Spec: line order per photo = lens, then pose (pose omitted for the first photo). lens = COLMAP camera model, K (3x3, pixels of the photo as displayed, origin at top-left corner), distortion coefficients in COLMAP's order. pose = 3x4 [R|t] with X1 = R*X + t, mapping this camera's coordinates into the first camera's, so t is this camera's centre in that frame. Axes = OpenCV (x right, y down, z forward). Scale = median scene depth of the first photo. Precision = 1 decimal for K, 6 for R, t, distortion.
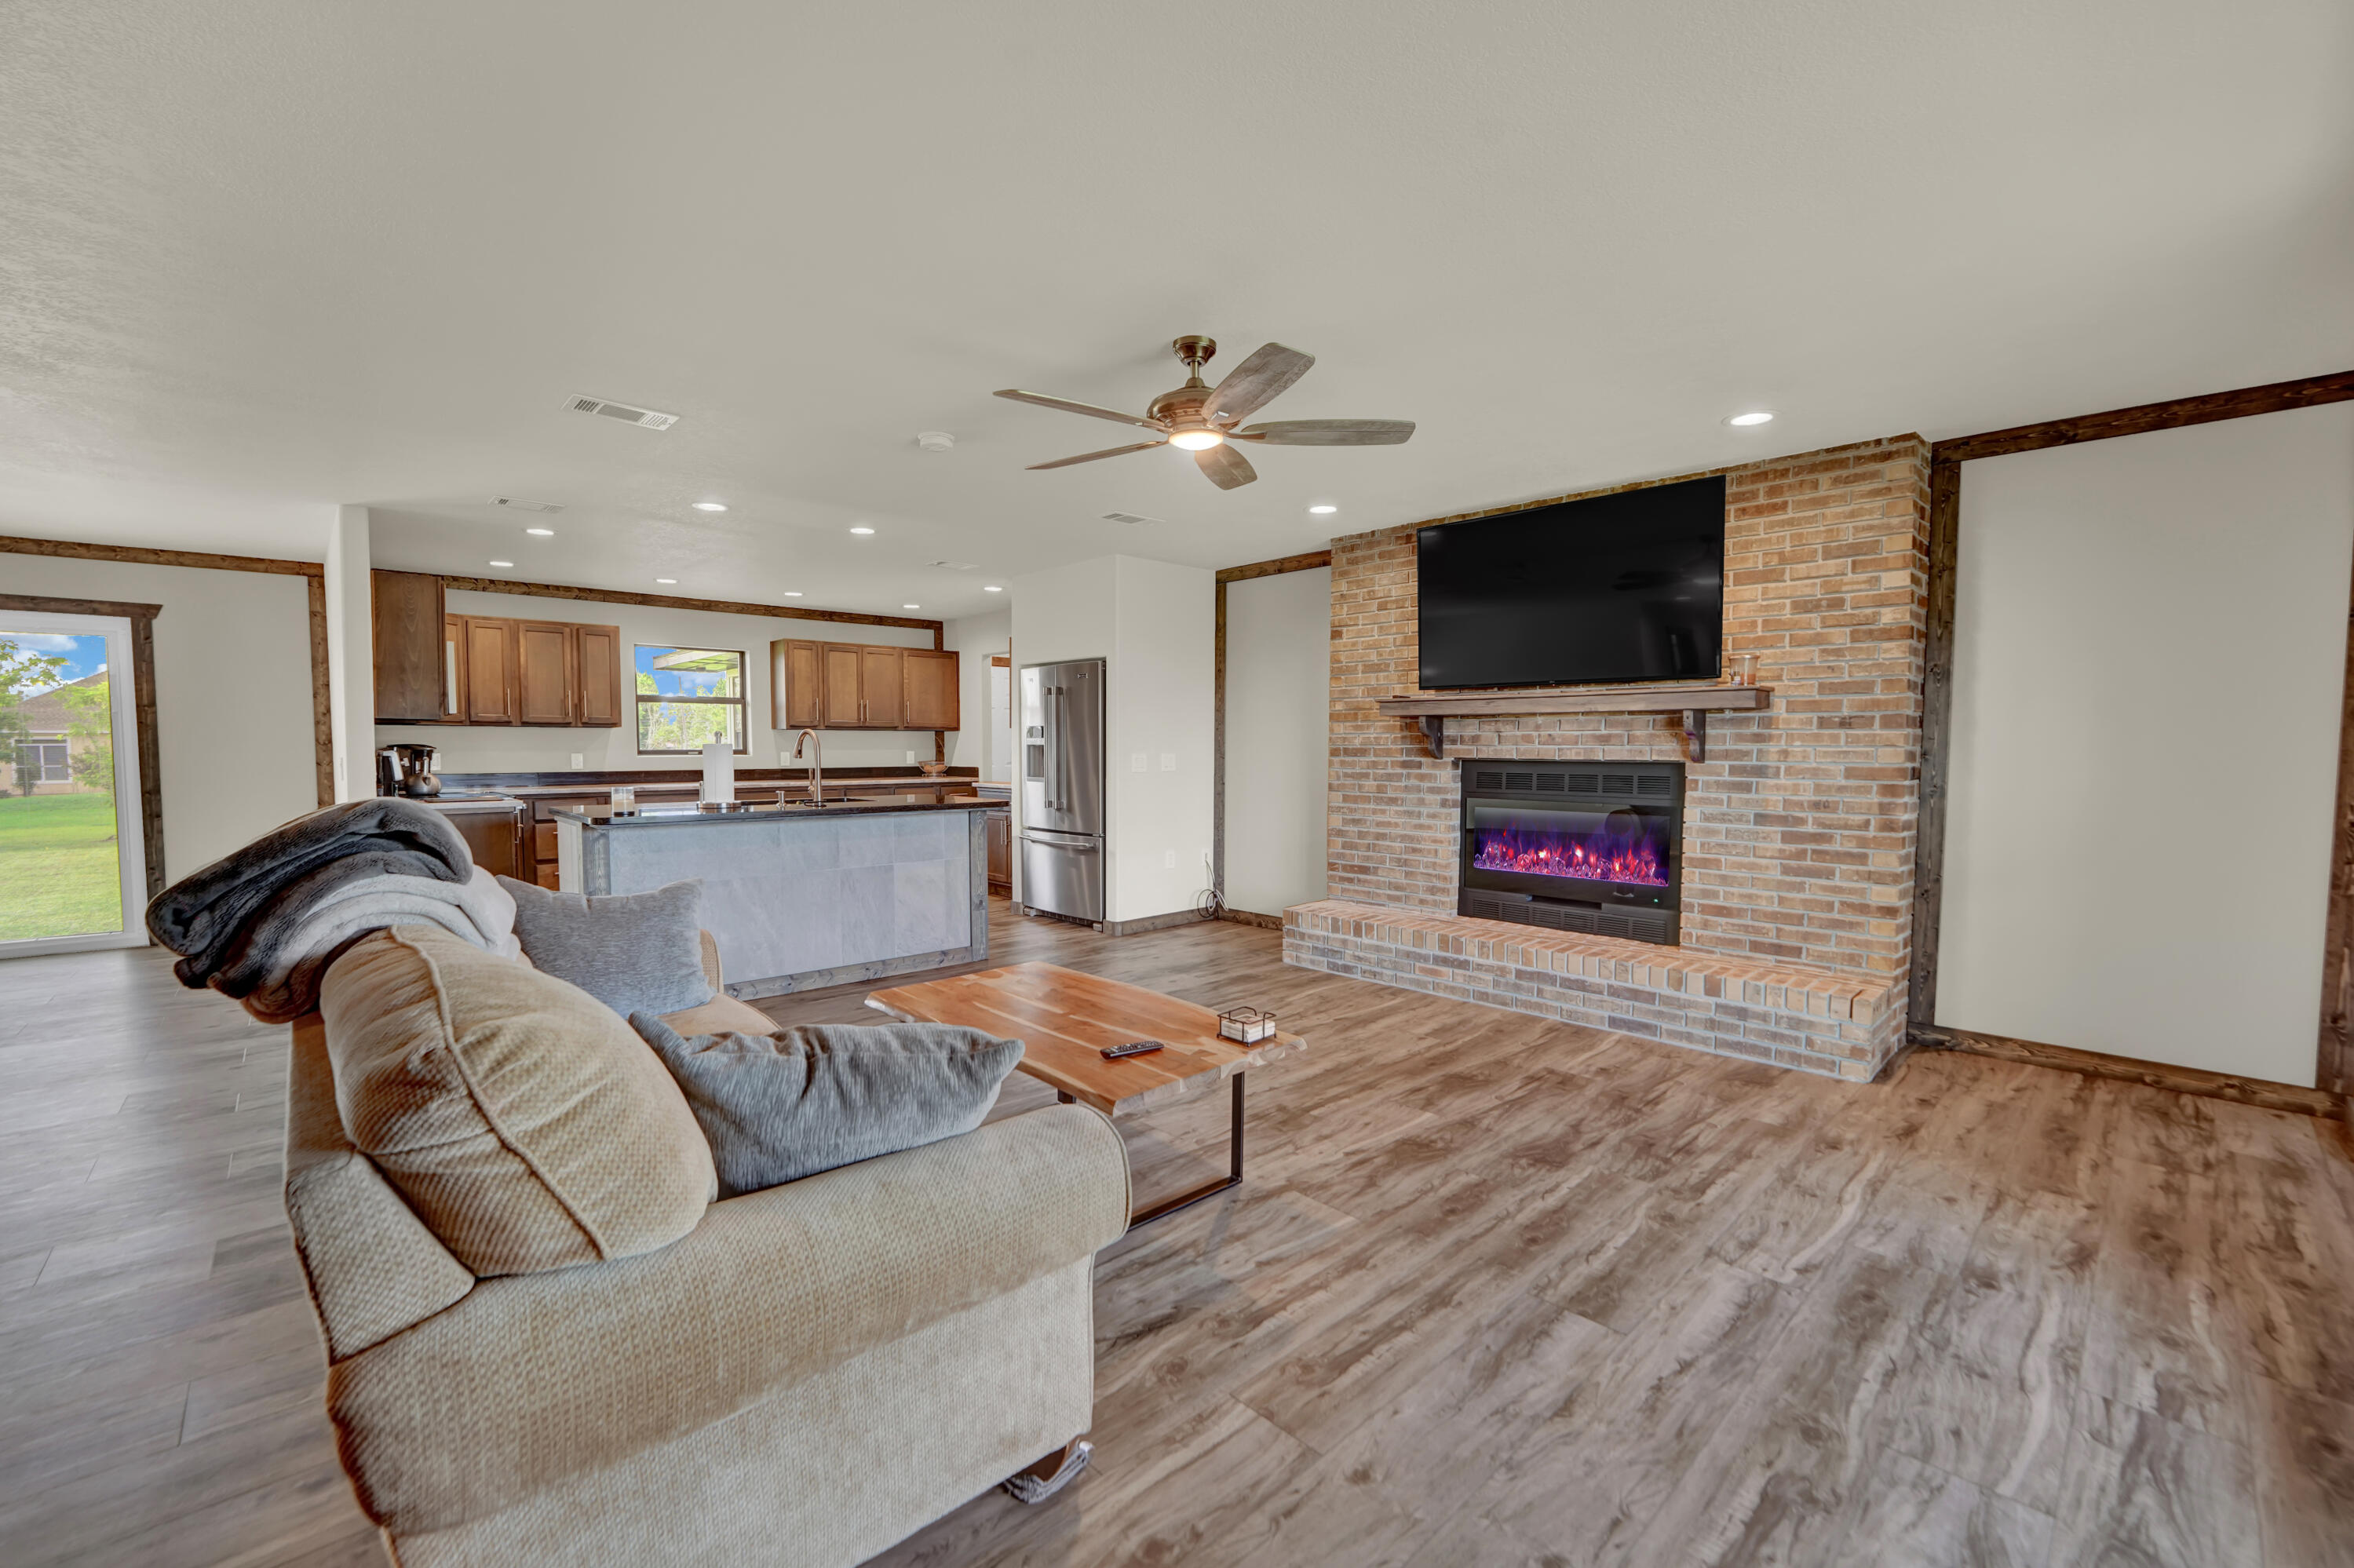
lens RADIAL K [[966.0, 0, 1160.3], [0, 966.0, 794.9], [0, 0, 1]] dist [-0.028958, 0.003146]
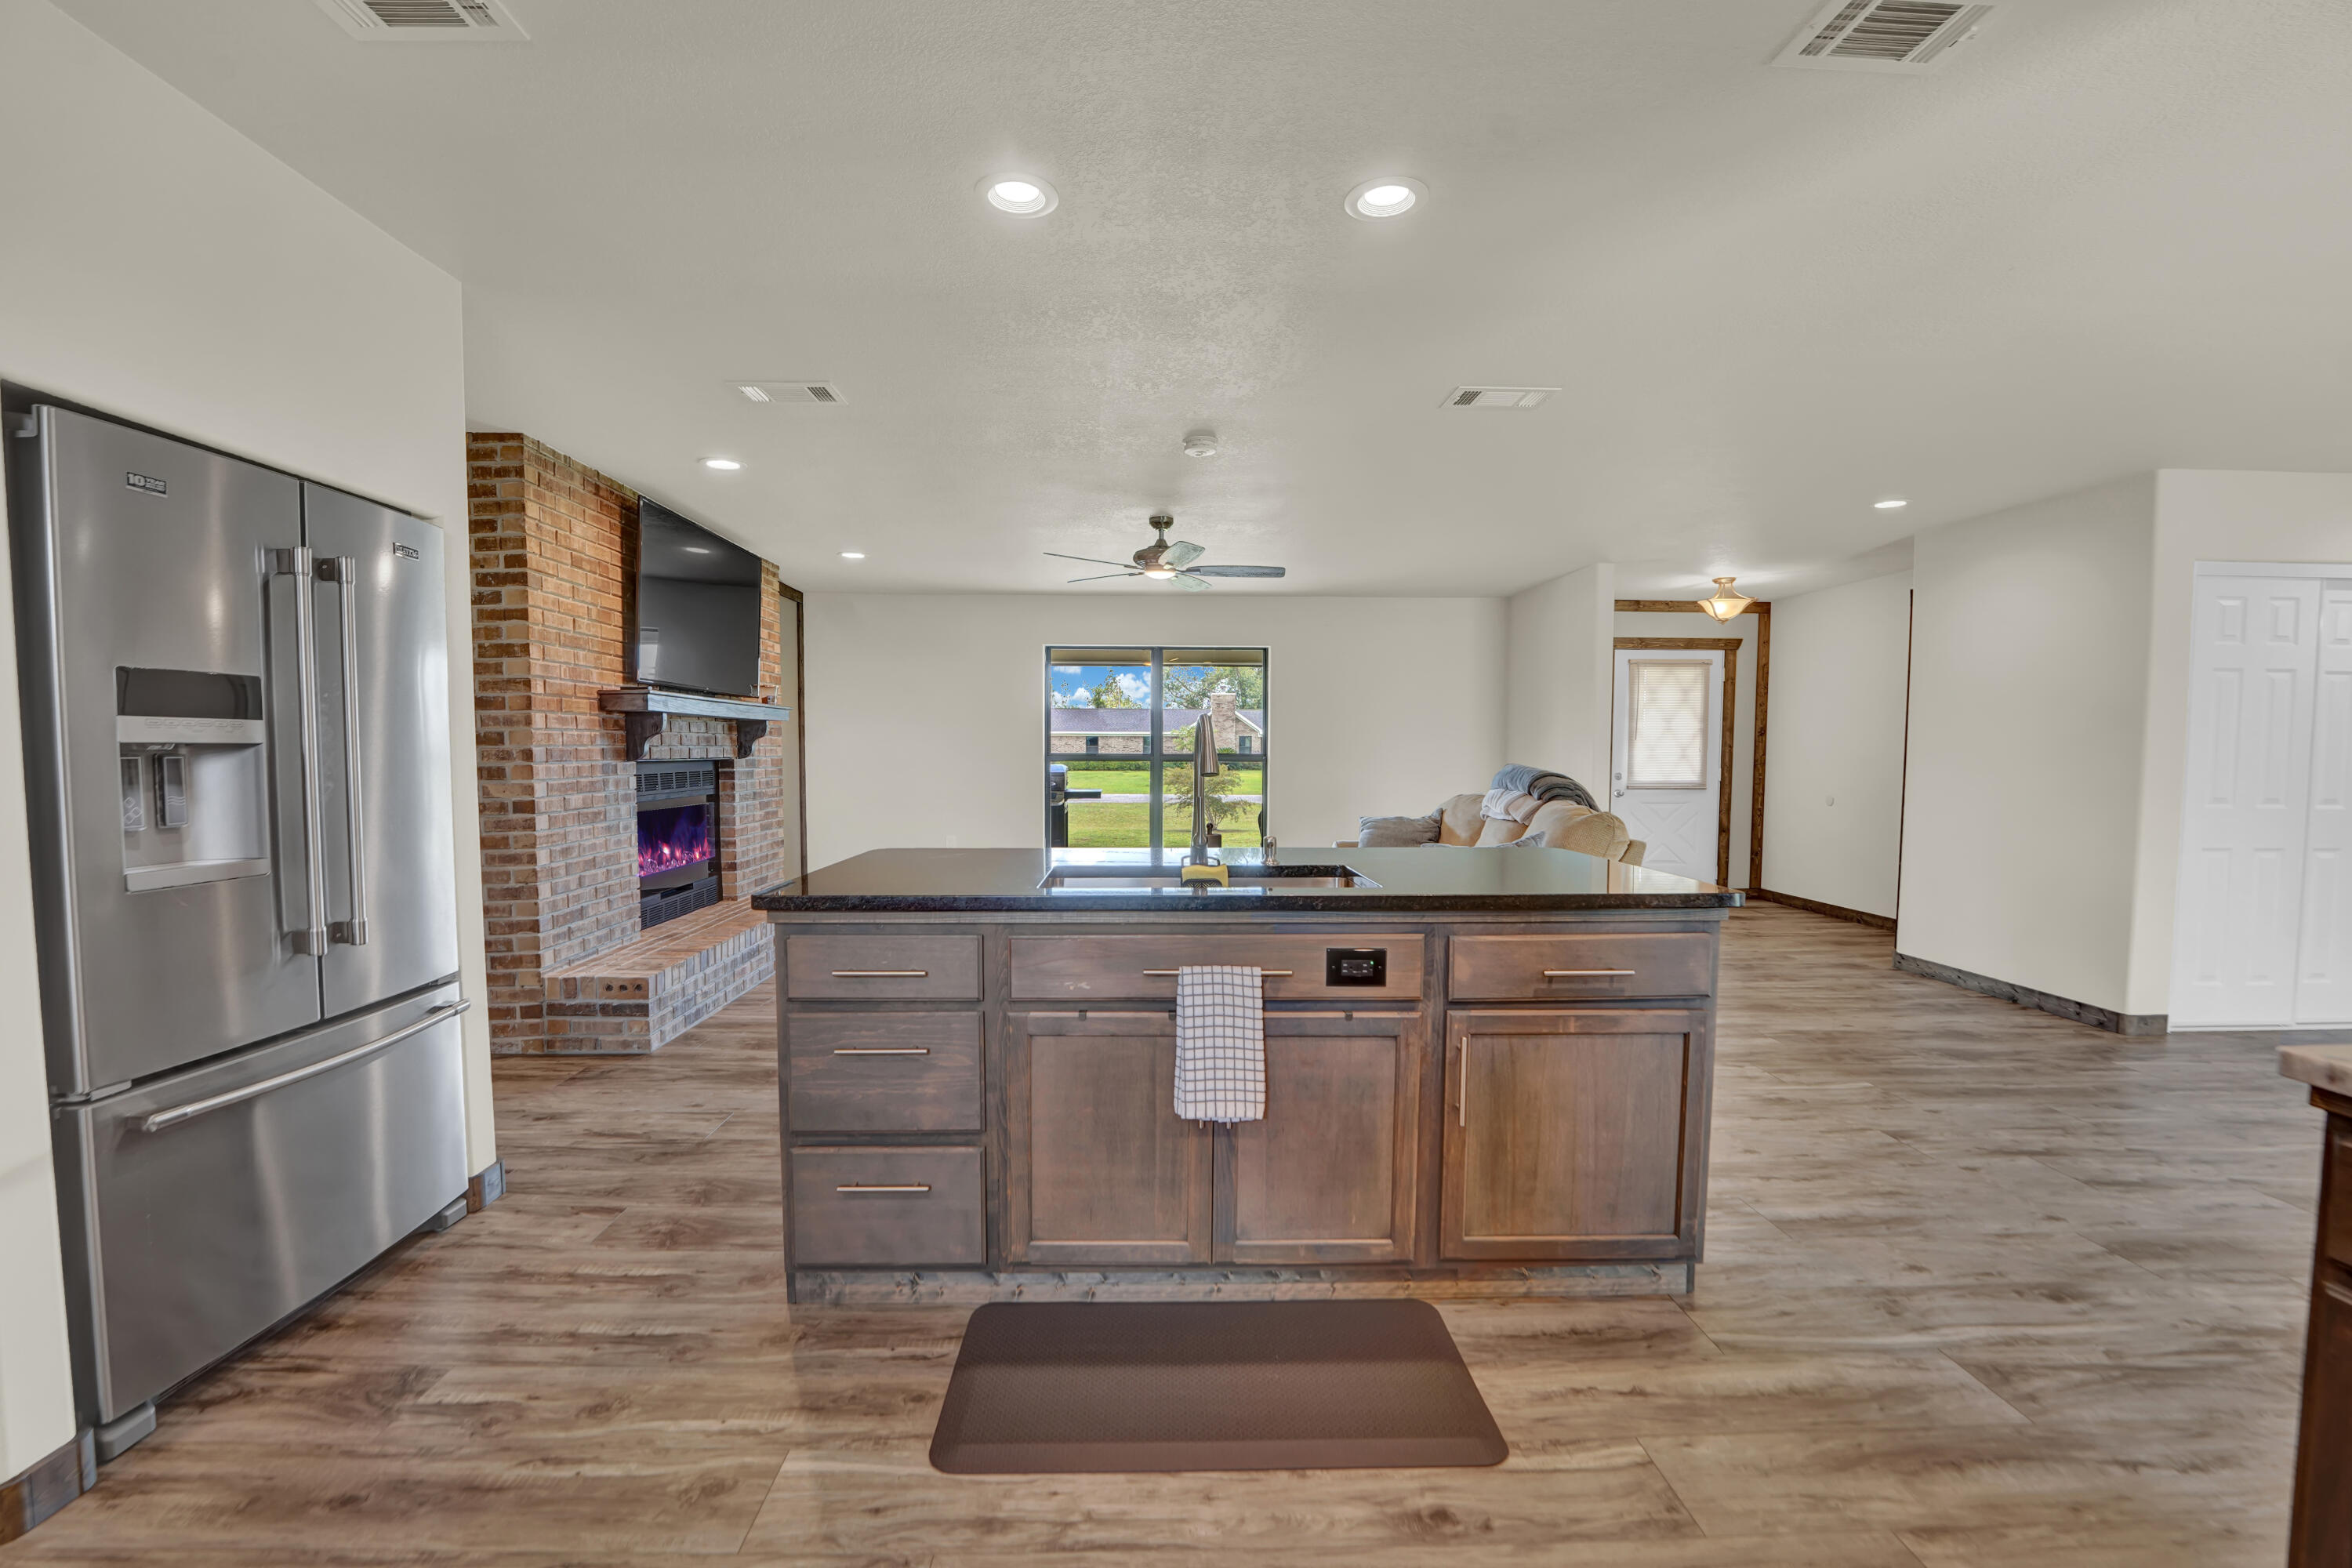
lens RADIAL K [[965.2, 0, 1169.5], [0, 965.2, 796.0], [0, 0, 1]] dist [-0.028958, 0.003146]
pose [[-0.755202, -0.036417, 0.654480, -0.781672], [0.029648, 0.995536, 0.089604, -0.083463], [-0.654822, 0.087073, -0.750751, 1.603874]]
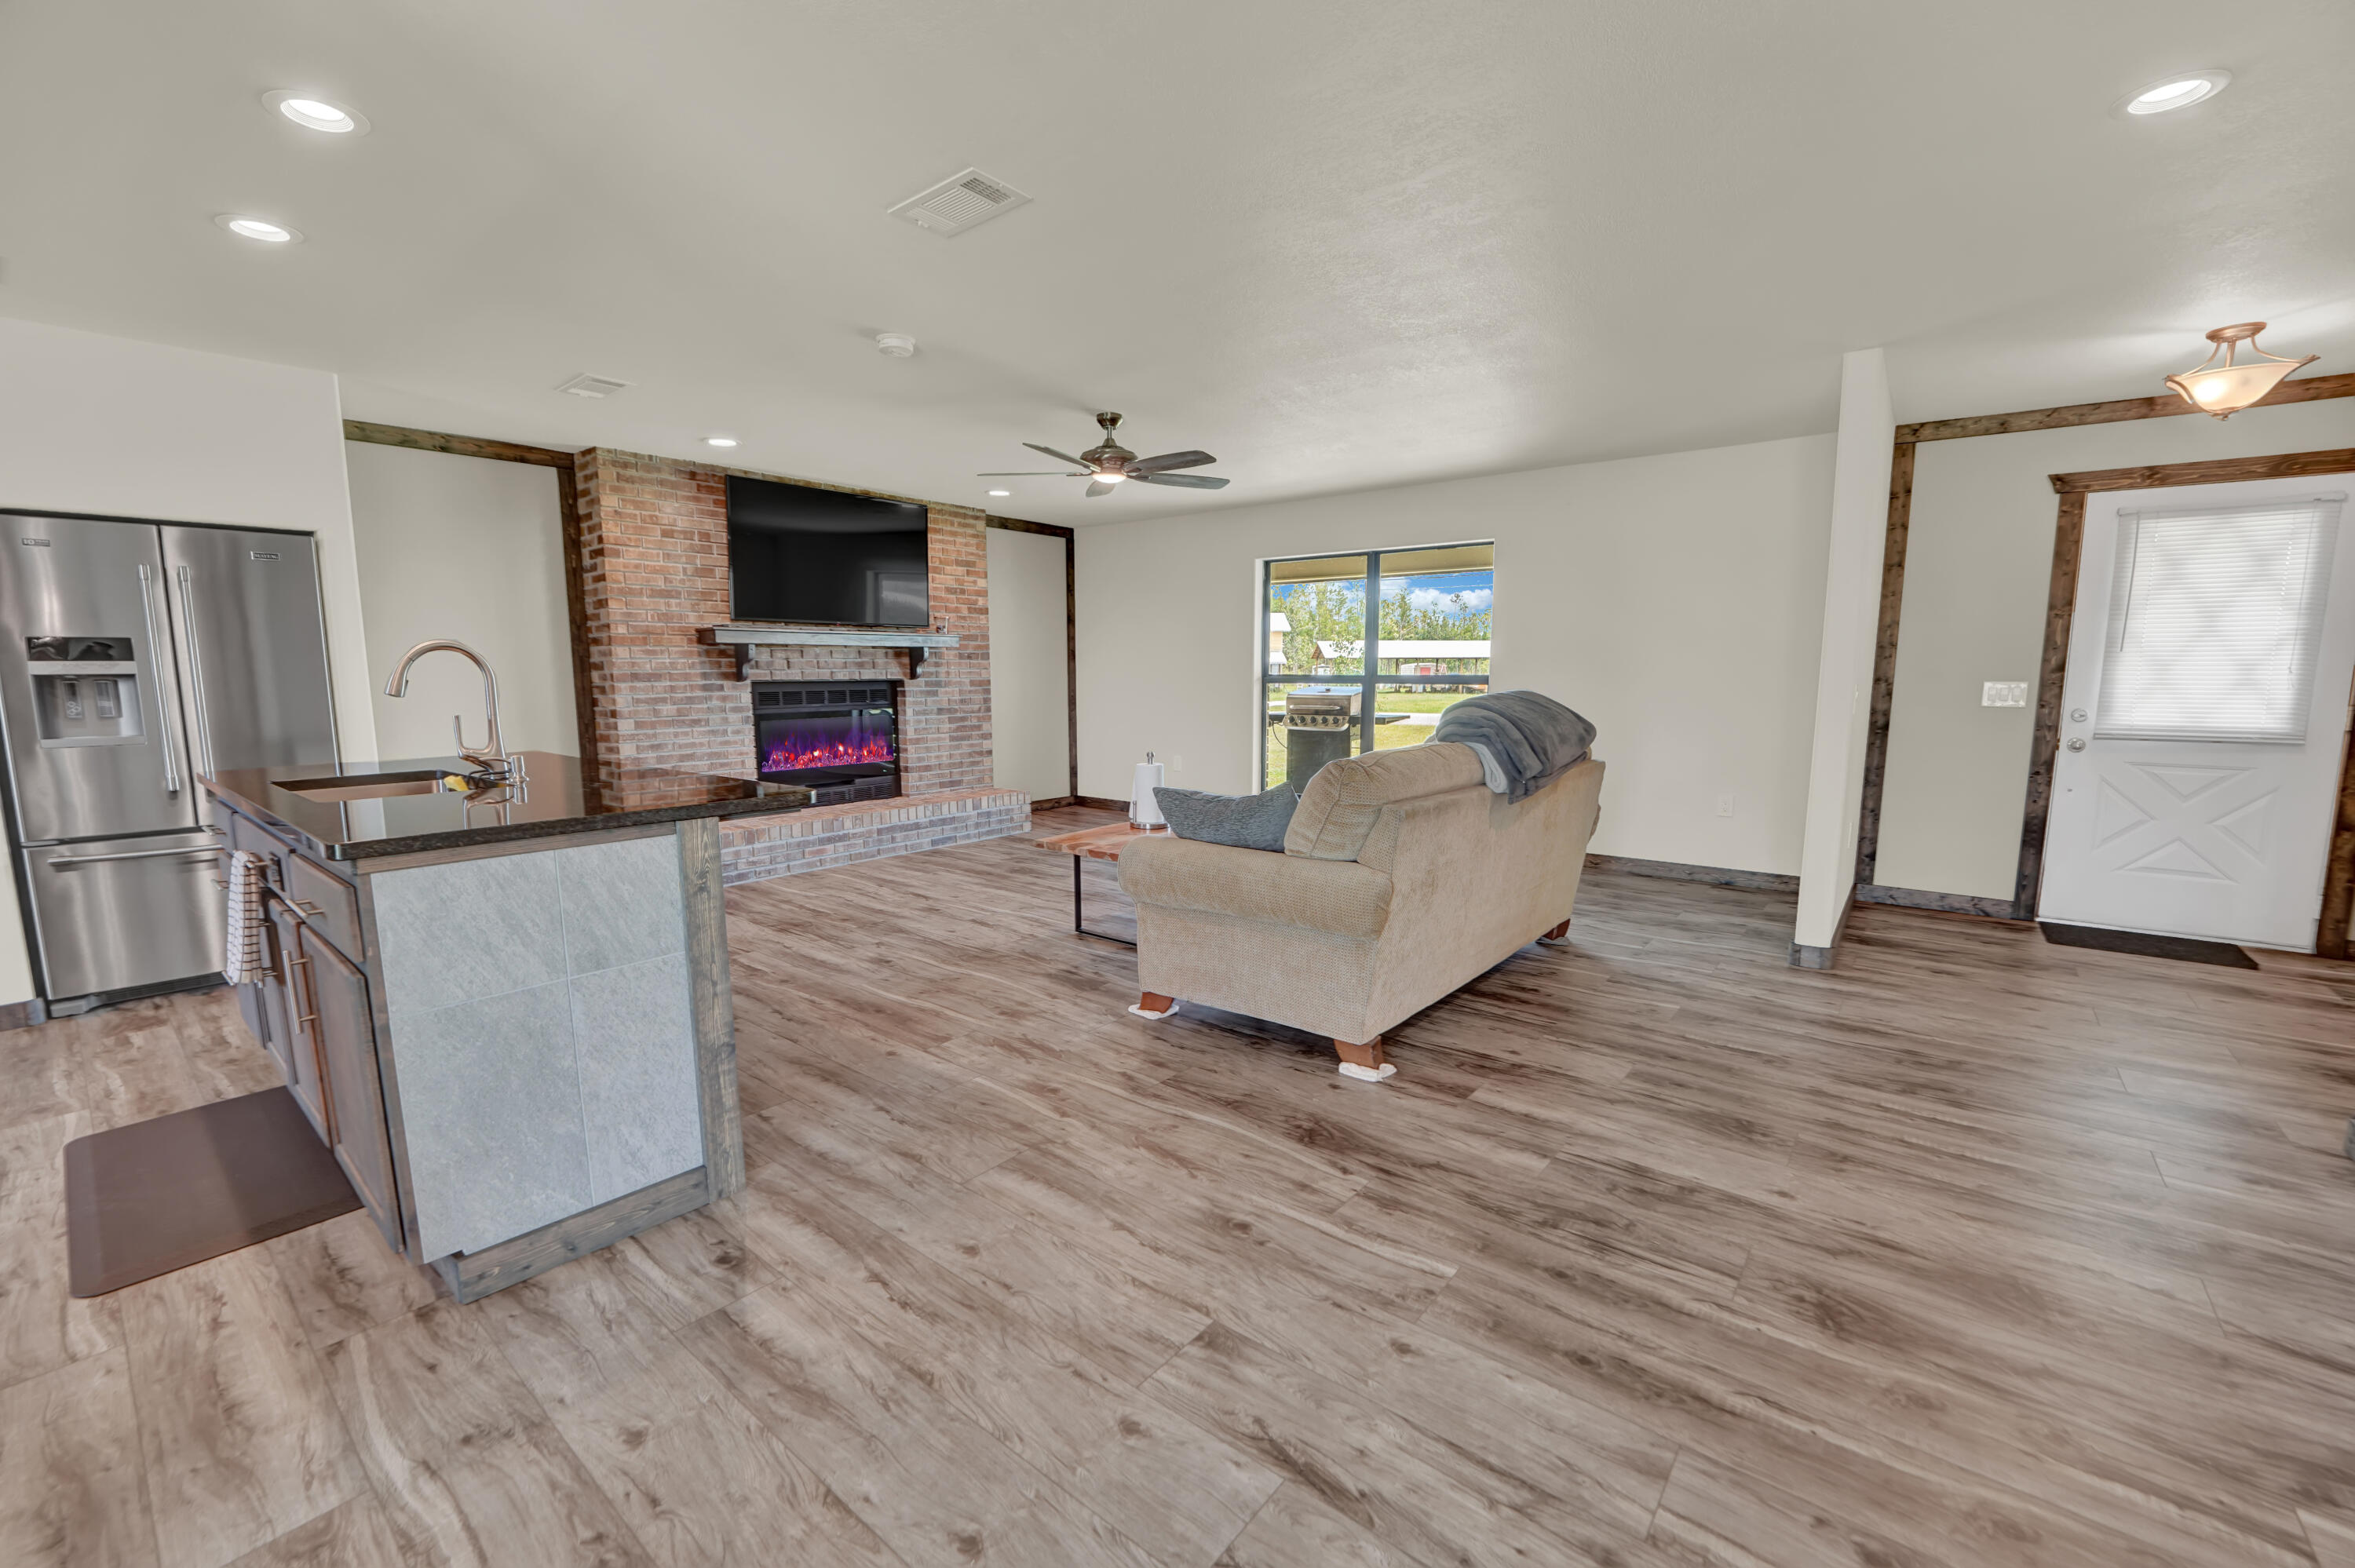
lens RADIAL K [[966.3, 0, 1169.1], [0, 966.3, 786.7], [0, 0, 1]] dist [-0.028958, 0.003146]
pose [[-0.148342, -0.119426, 0.981699, -1.109861], [0.053554, 0.990255, 0.128559, -0.039965], [-0.987485, 0.071645, -0.140500, 0.799866]]
